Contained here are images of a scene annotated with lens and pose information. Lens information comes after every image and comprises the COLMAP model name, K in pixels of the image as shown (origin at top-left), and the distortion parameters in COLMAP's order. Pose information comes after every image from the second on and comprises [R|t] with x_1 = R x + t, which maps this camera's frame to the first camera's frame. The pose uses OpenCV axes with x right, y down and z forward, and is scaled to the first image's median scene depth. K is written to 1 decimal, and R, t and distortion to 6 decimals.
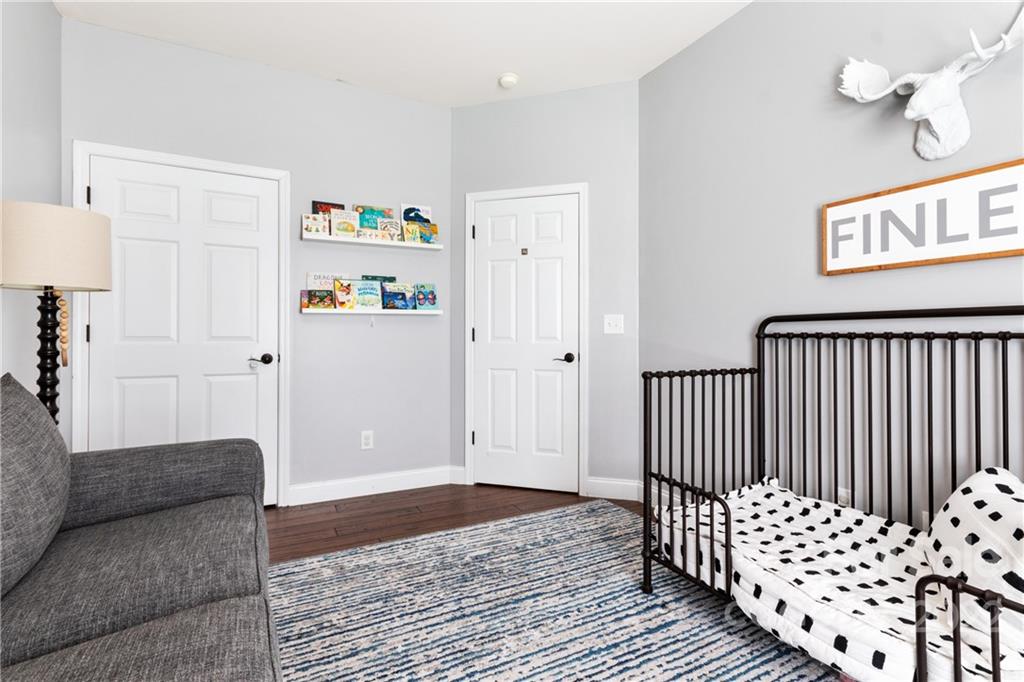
lens RADIAL K [[493.7, 0, 512.3], [0, 493.7, 339.0], [0, 0, 1]] dist [0.002594, 0.001703]
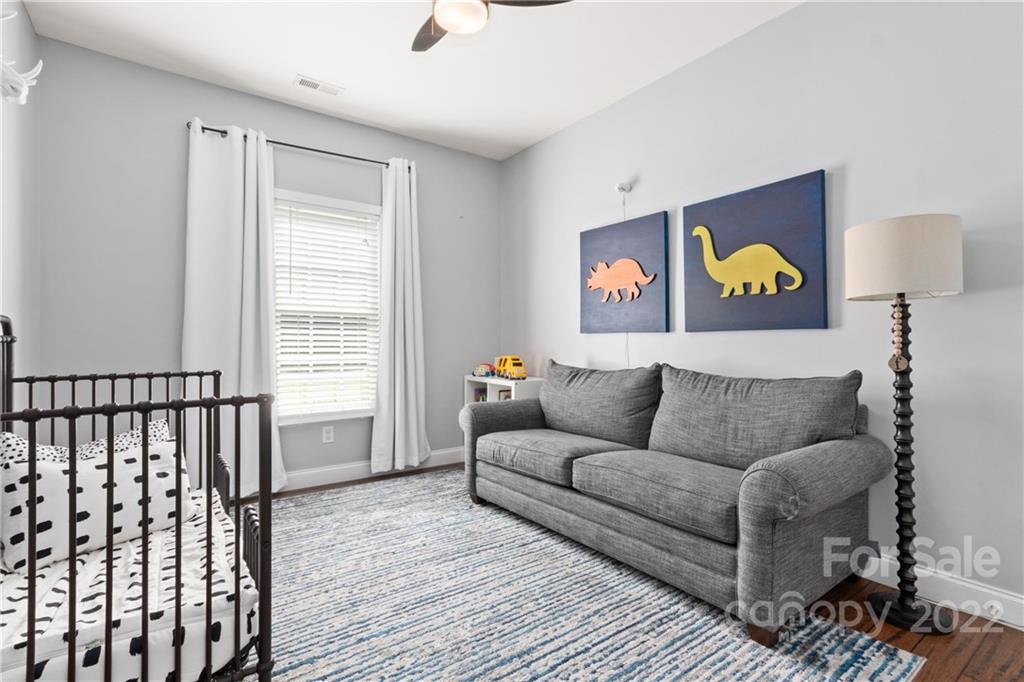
lens RADIAL K [[493.7, 0, 512.1], [0, 493.7, 339.4], [0, 0, 1]] dist [0.002594, 0.001703]
pose [[-0.989072, -0.000821, -0.147430, 0.047382], [-0.000153, 0.999990, -0.004543, -0.003323], [0.147433, -0.004471, -0.989062, 1.958397]]
